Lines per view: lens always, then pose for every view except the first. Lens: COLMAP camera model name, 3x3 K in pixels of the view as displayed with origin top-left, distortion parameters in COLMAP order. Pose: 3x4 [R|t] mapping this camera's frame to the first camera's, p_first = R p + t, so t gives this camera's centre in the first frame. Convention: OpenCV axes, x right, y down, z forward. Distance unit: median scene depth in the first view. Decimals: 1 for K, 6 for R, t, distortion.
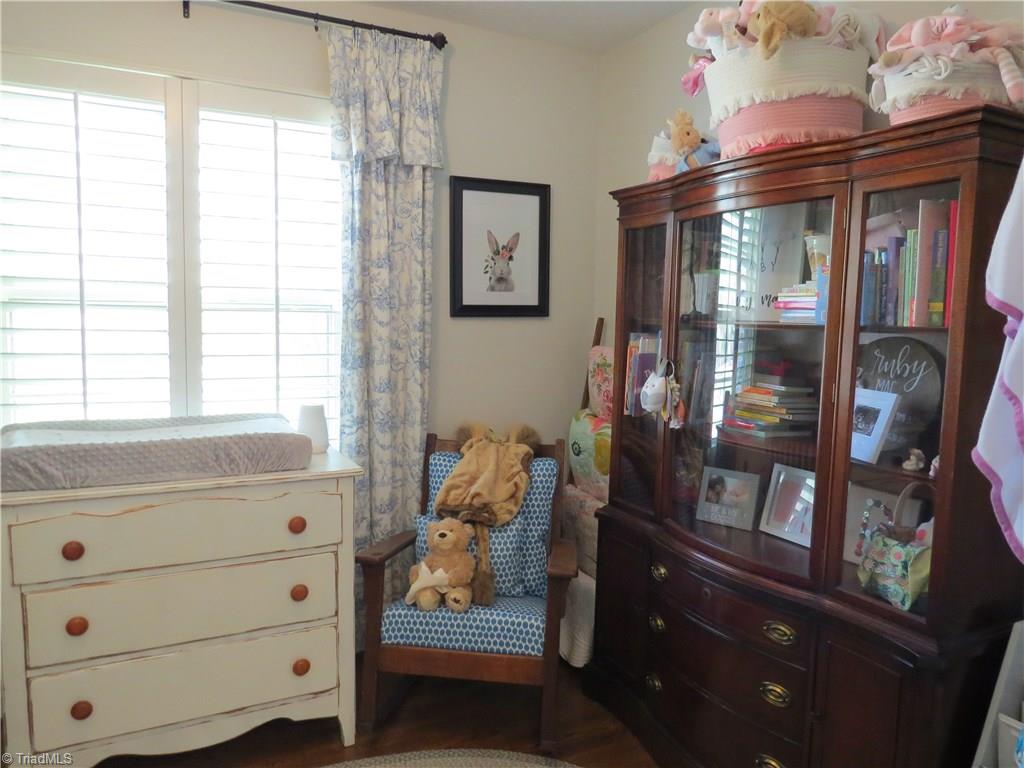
lens RADIAL K [[728.3, 0, 512.0], [0, 728.3, 384.0], [0, 0, 1]] dist [-0.025685, 0.003661]
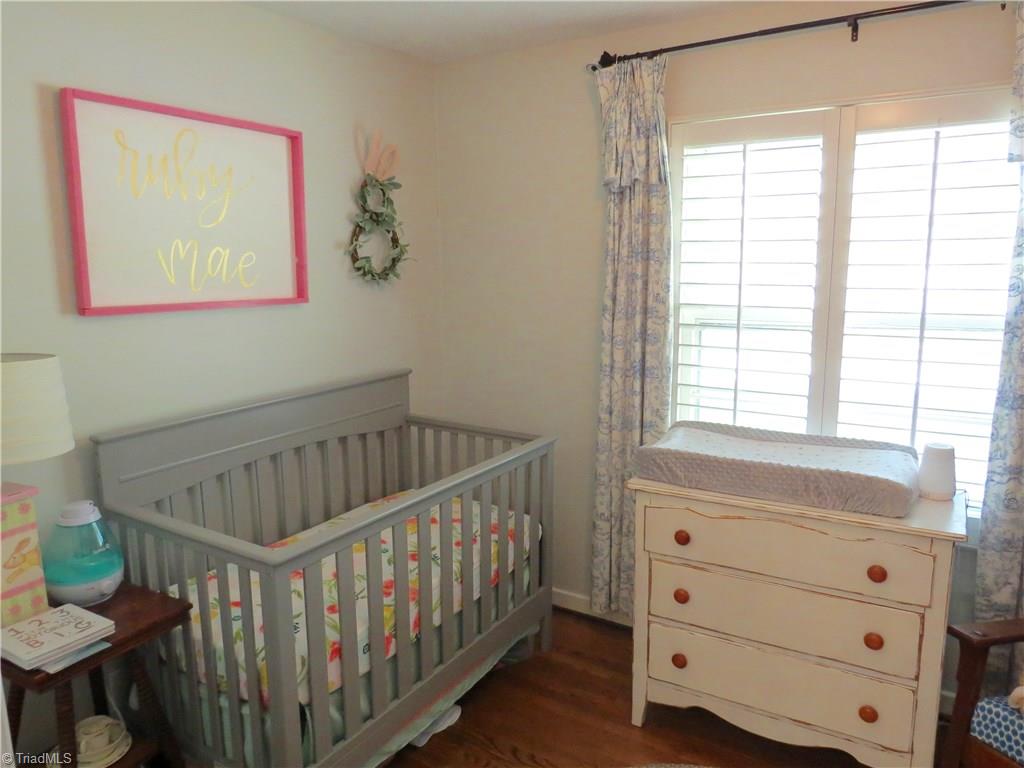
lens RADIAL K [[726.1, 0, 512.0], [0, 726.1, 384.0], [0, 0, 1]] dist [-0.004180, 0.005561]
pose [[0.507137, 0.118610, -0.853665, 0.237325], [-0.055056, 0.992920, 0.105252, -0.123965], [0.860105, -0.006377, 0.510077, 0.079398]]
